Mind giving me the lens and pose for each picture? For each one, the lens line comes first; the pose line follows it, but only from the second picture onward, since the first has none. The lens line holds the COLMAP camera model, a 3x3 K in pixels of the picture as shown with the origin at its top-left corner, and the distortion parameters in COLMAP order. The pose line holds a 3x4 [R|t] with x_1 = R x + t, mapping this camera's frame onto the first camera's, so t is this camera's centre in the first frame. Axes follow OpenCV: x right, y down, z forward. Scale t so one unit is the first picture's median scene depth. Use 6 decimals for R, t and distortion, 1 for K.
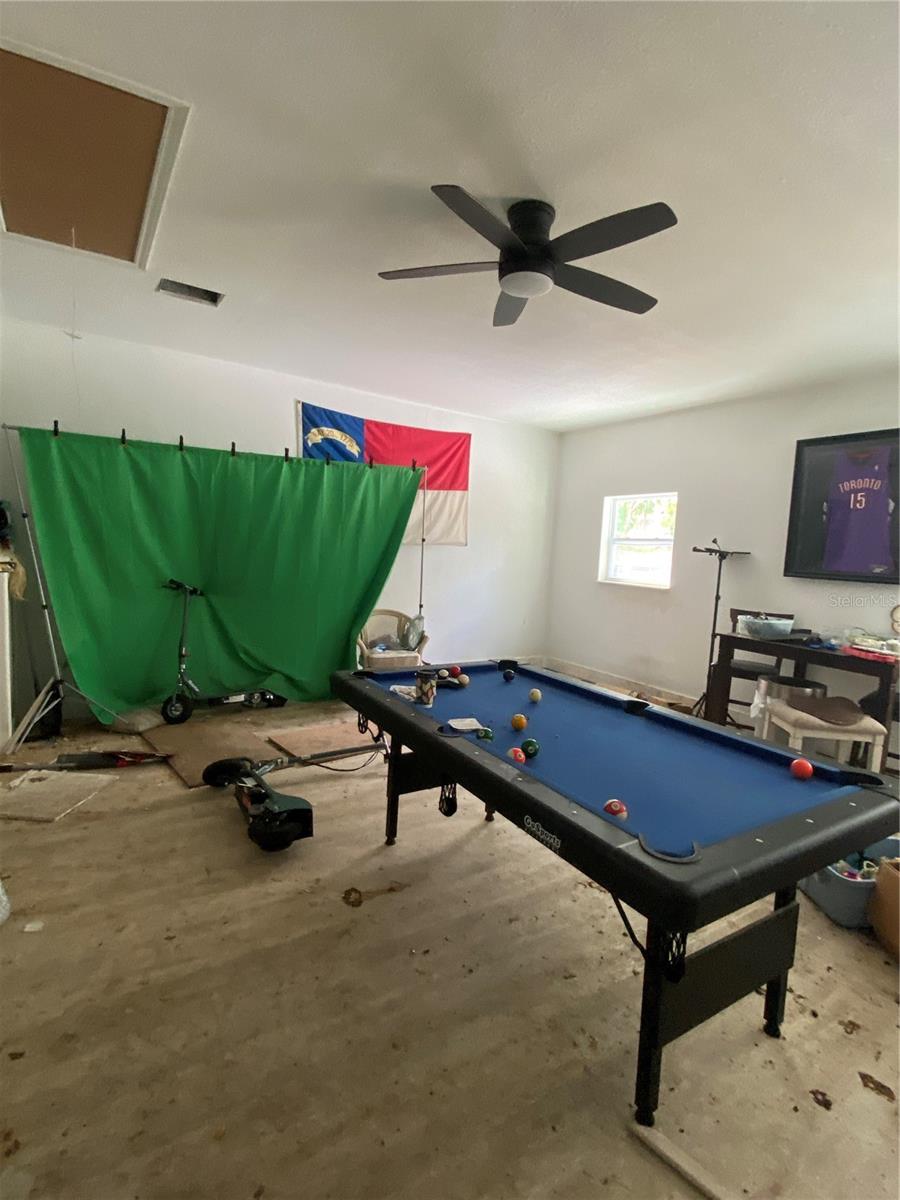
lens RADIAL K [[581.4, 0, 450.0], [0, 581.4, 600.0], [0, 0, 1]] dist [0.033153, -0.000099]
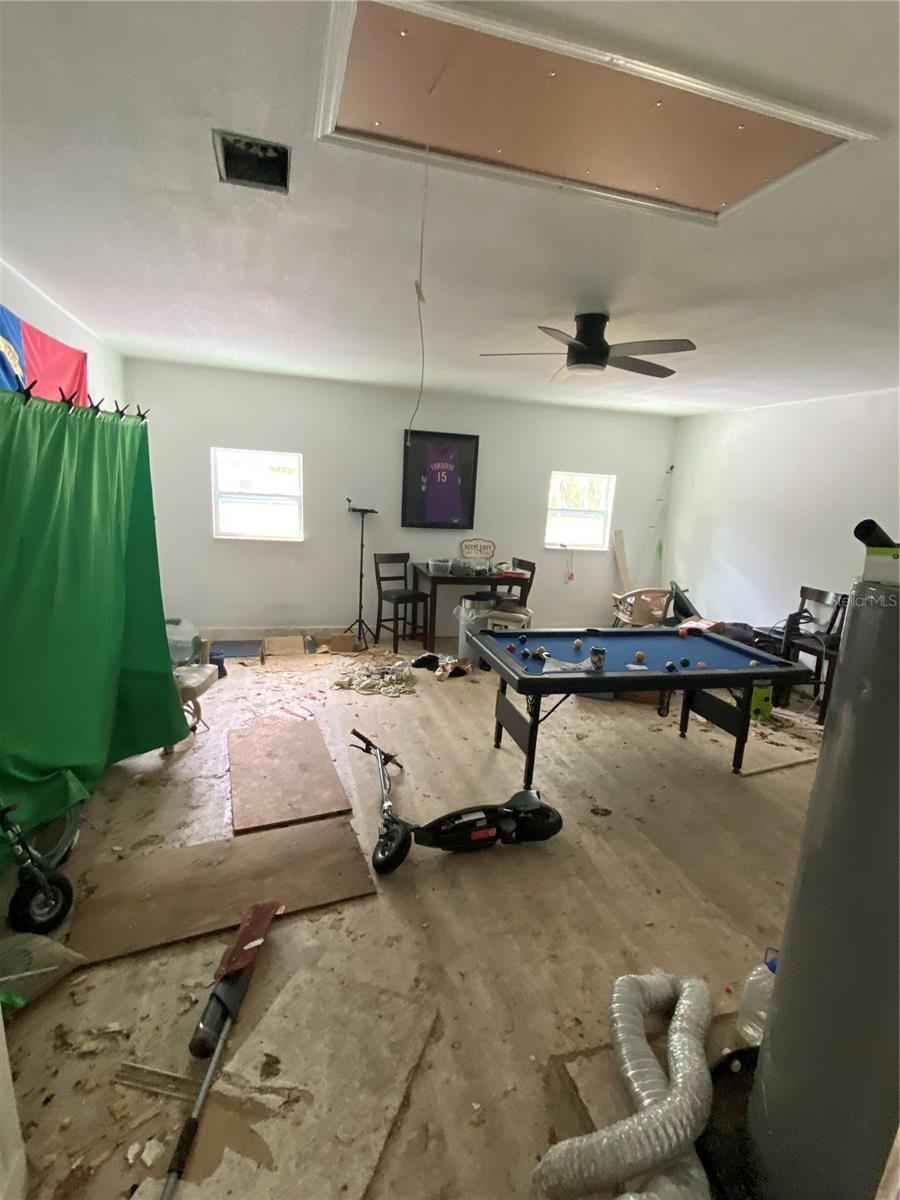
lens RADIAL K [[581.4, 0, 450.0], [0, 581.4, 600.0], [0, 0, 1]] dist [0.033153, -0.000099]
pose [[0.277863, -0.215846, 0.936057, -0.828920], [0.050240, 0.976361, 0.210226, -0.172339], [-0.959306, -0.011386, 0.282138, 0.537476]]
